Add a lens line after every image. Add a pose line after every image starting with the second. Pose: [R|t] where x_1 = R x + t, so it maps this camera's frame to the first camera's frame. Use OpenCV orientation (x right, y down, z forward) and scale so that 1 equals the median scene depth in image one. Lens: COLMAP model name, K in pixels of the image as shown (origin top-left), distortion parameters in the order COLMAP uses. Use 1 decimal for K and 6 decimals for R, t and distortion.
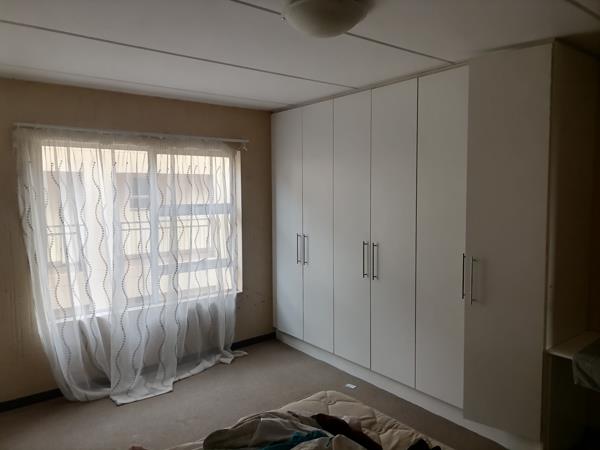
lens RADIAL K [[432.9, 0, 300.0], [0, 432.9, 225.0], [0, 0, 1]] dist [0.026620, -0.002341]
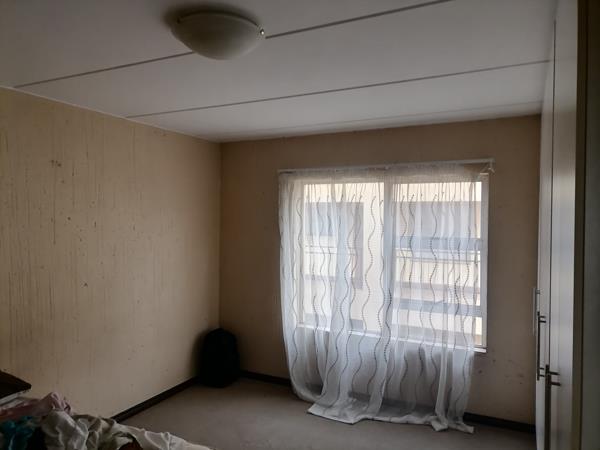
lens RADIAL K [[432.9, 0, 300.0], [0, 432.9, 225.0], [0, 0, 1]] dist [0.026620, -0.002341]
pose [[0.441593, 0.015885, -0.897075, 0.488364], [-0.088261, 0.995763, -0.025815, -0.027222], [0.892864, 0.090577, 0.441124, 0.393044]]
